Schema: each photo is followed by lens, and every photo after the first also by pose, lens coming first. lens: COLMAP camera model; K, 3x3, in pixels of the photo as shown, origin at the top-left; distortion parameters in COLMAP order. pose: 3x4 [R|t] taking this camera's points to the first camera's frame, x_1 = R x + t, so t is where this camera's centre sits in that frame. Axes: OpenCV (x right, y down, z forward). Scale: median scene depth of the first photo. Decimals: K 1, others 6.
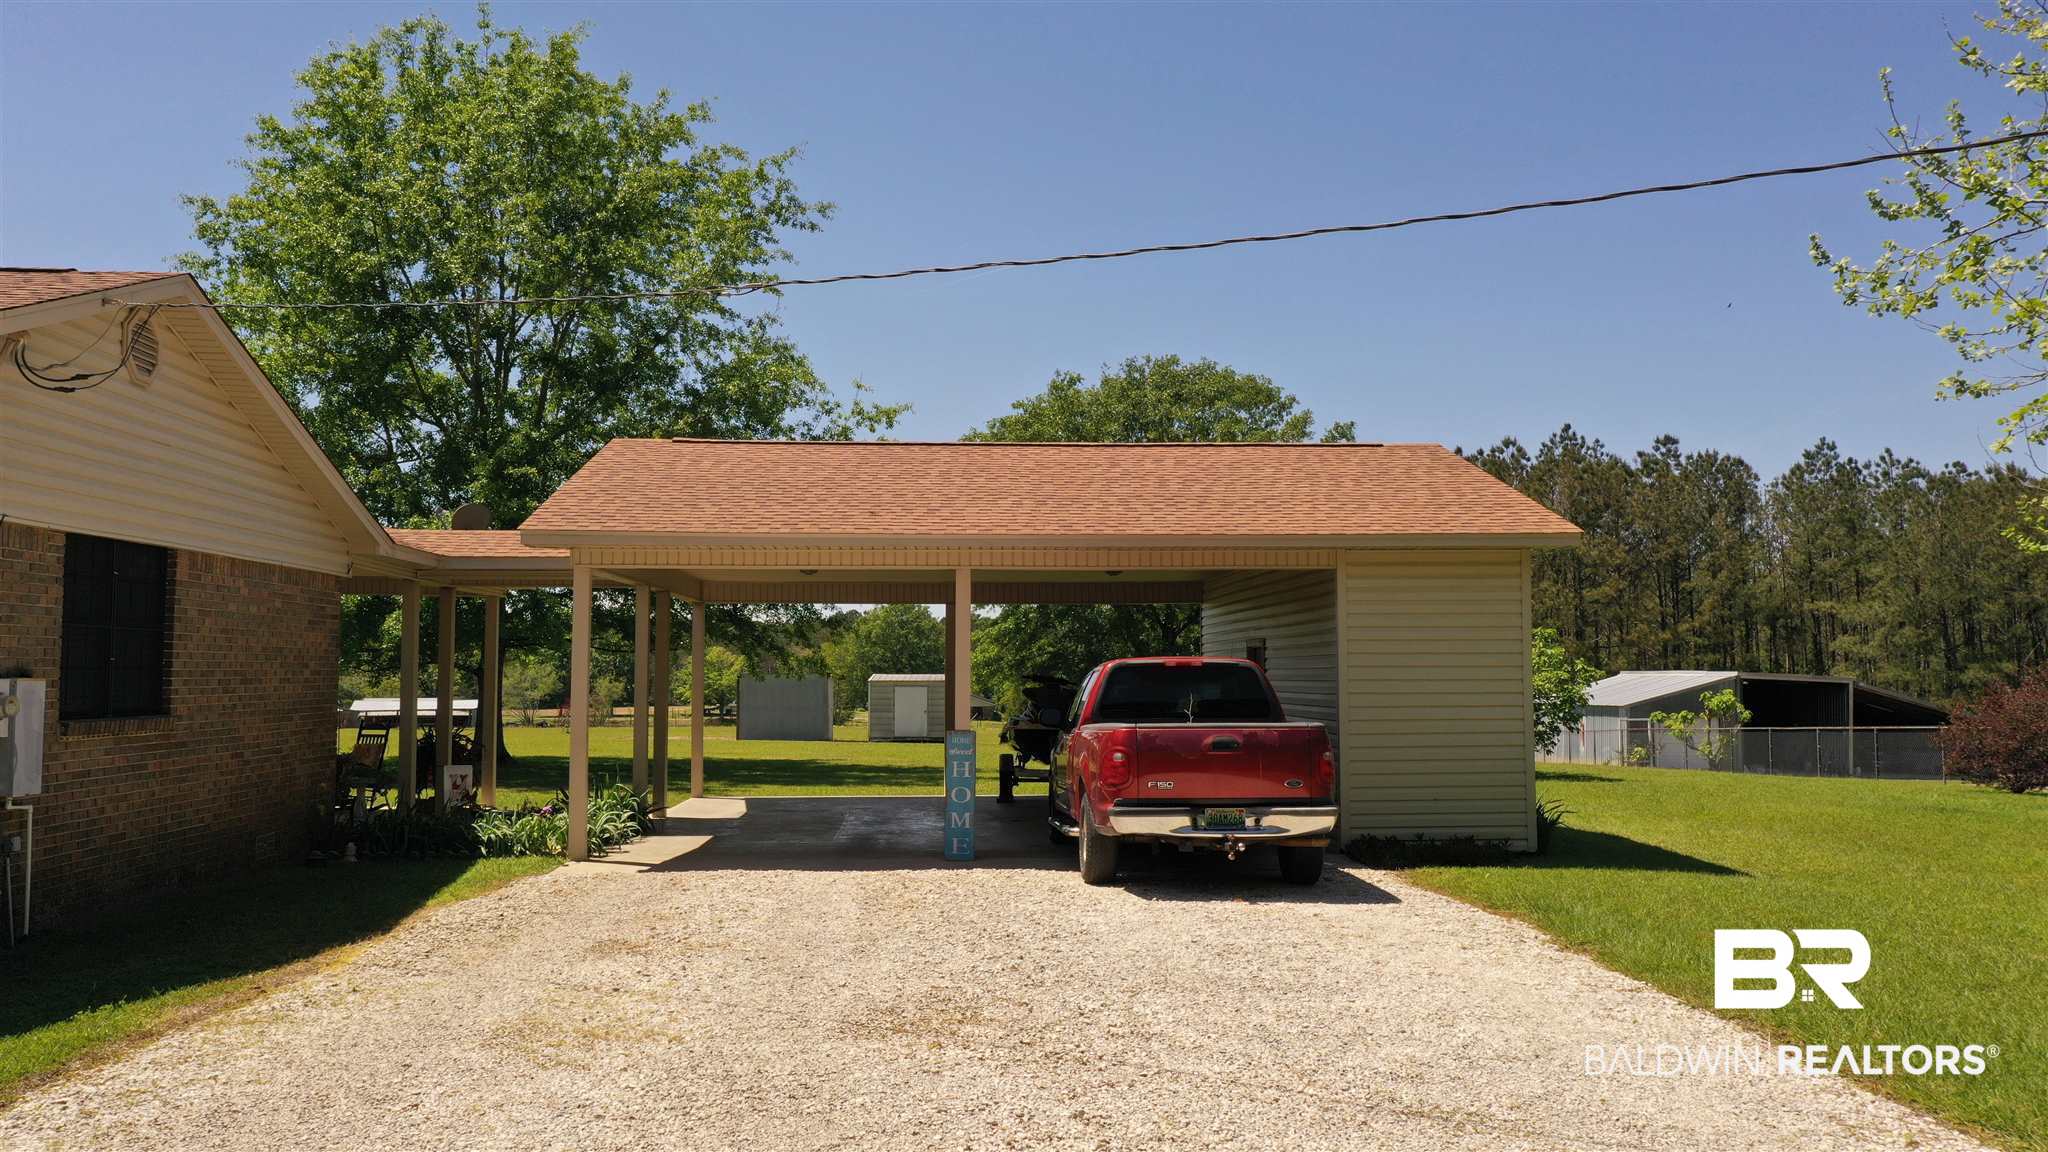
lens RADIAL K [[1615.3, 0, 1032.4], [0, 1615.3, 575.1], [0, 0, 1]] dist [0.008865, 0.005132]
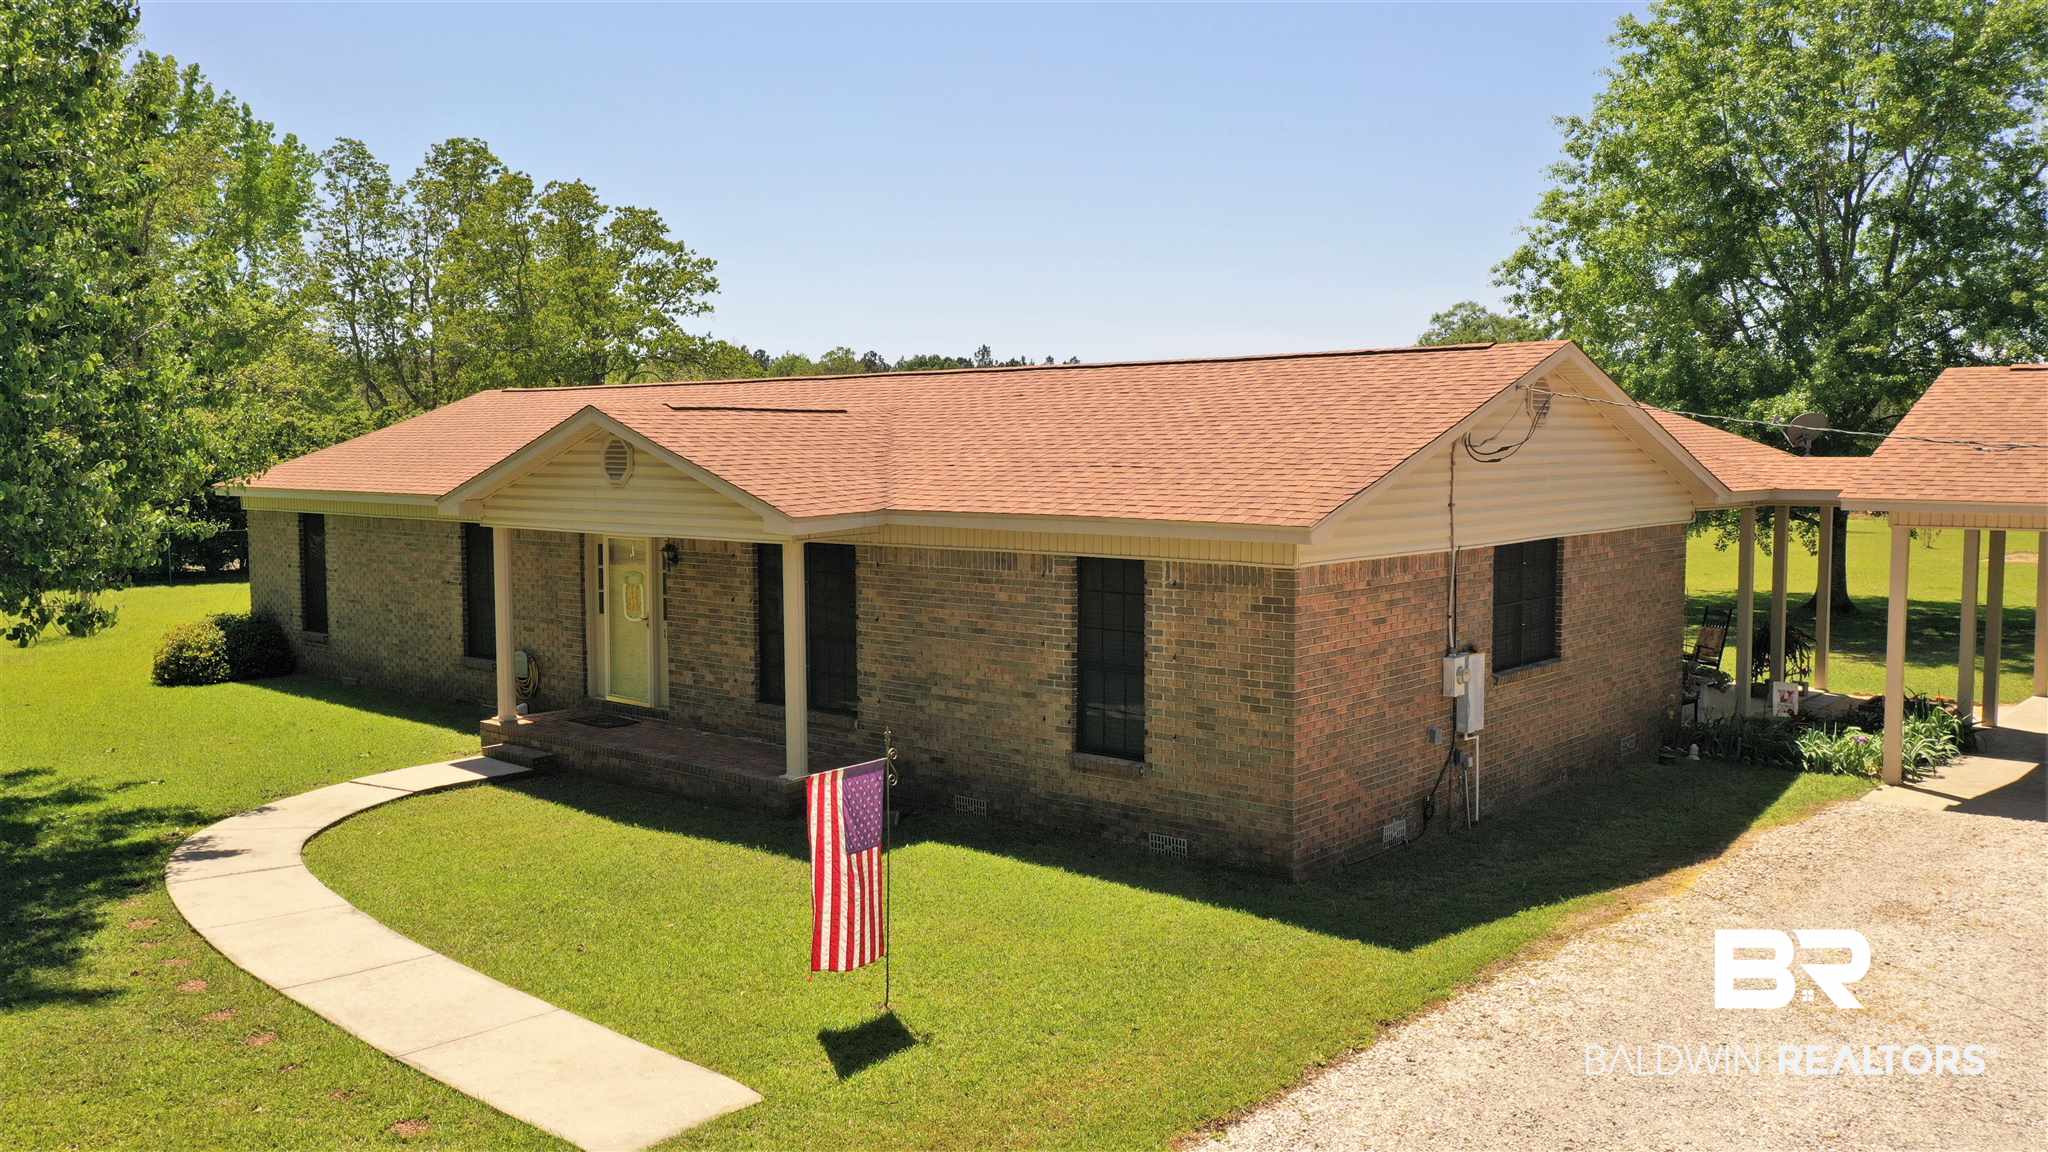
lens RADIAL K [[1615.3, 0, 1022.4], [0, 1615.3, 570.2], [0, 0, 1]] dist [0.008865, 0.005132]
pose [[0.698855, 0.052396, -0.713342, 0.102353], [0.051957, 0.990960, 0.123690, -0.151842], [0.713374, -0.123505, 0.689814, -0.218867]]
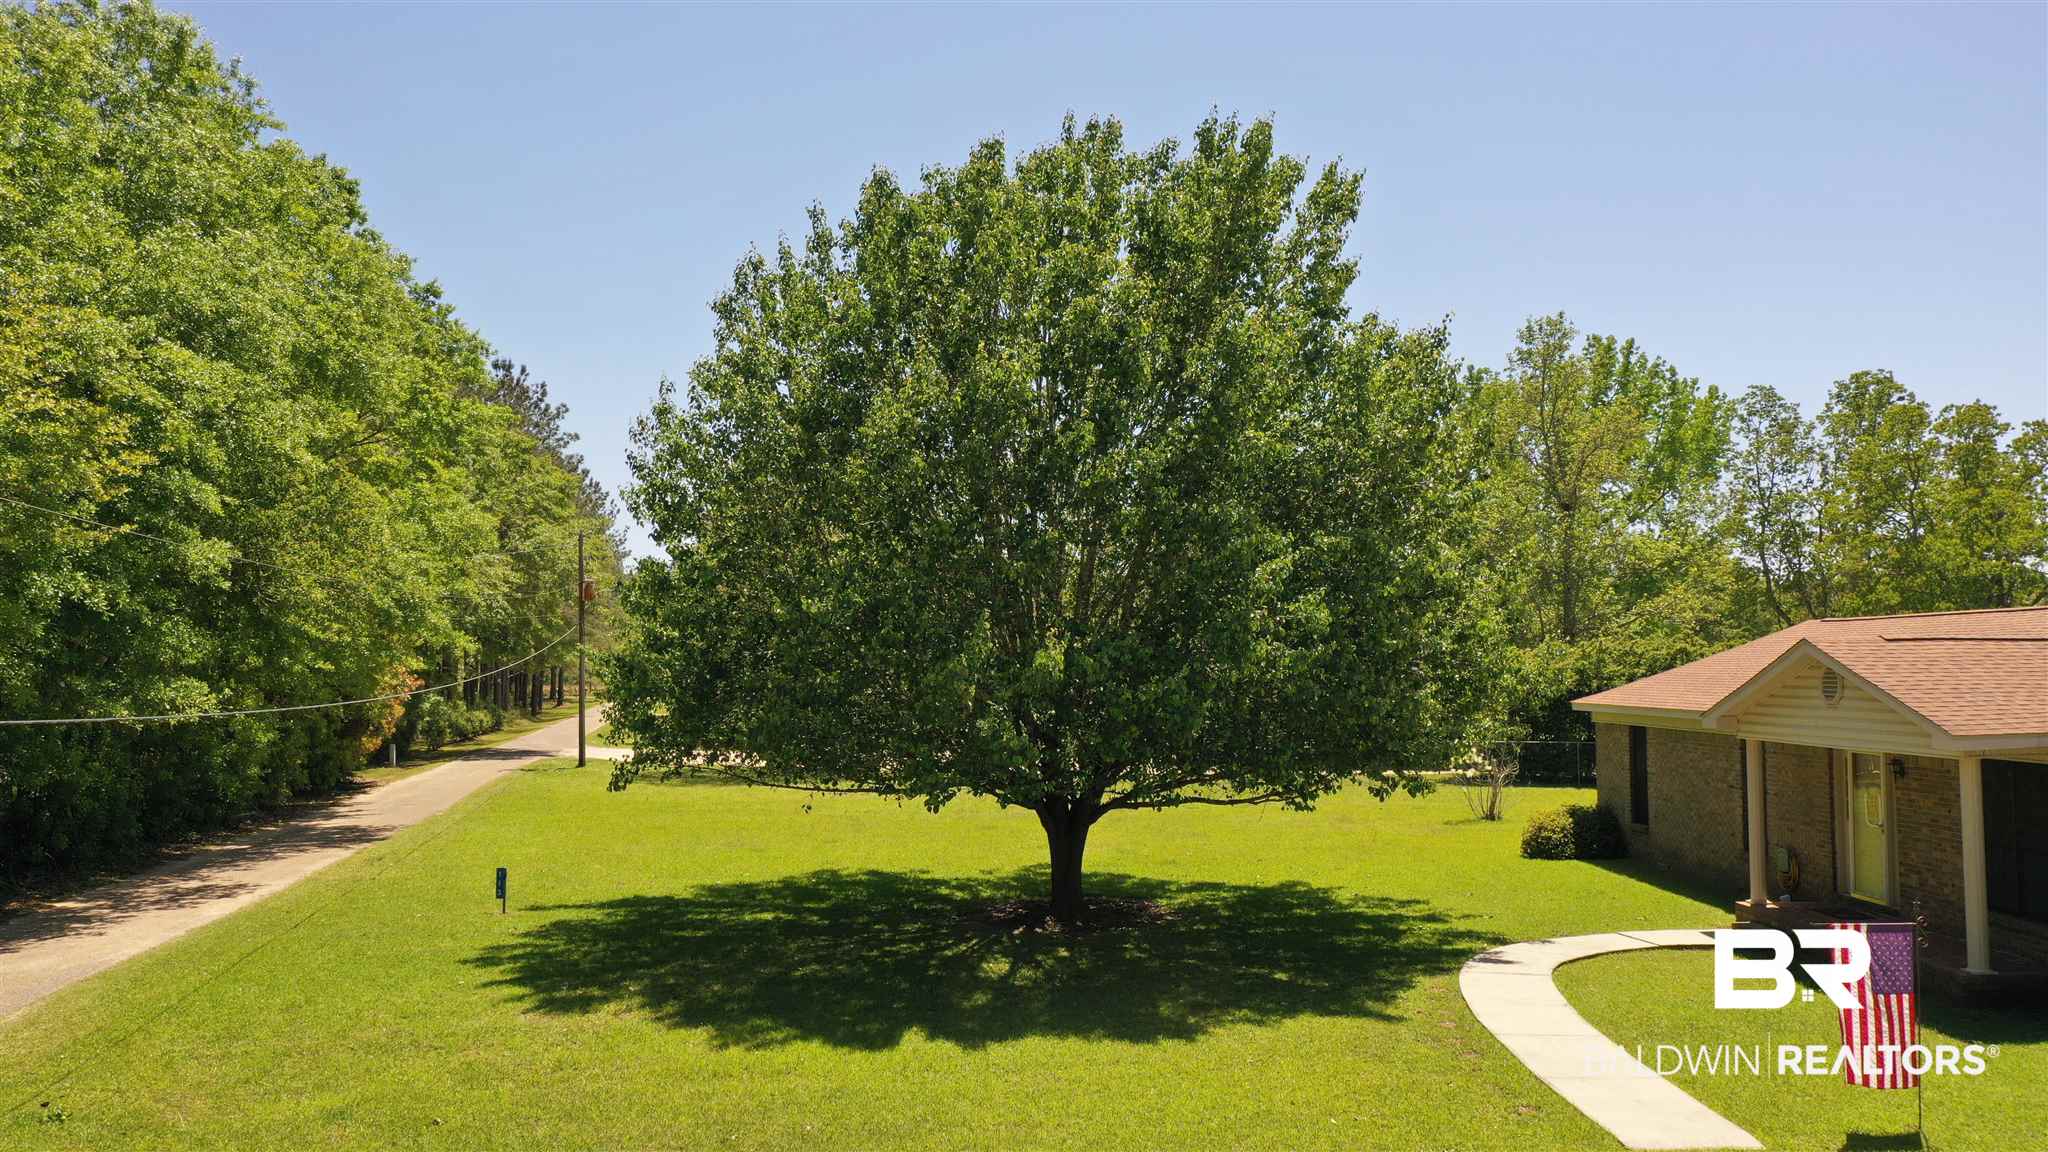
lens RADIAL K [[1615.3, 0, 1039.4], [0, 1615.3, 573.5], [0, 0, 1]] dist [0.008865, 0.005132]
pose [[-0.067686, -0.060992, -0.995841, 0.487569], [0.071993, 0.995229, -0.065848, -0.153178], [0.995106, -0.076151, -0.062972, -0.192343]]
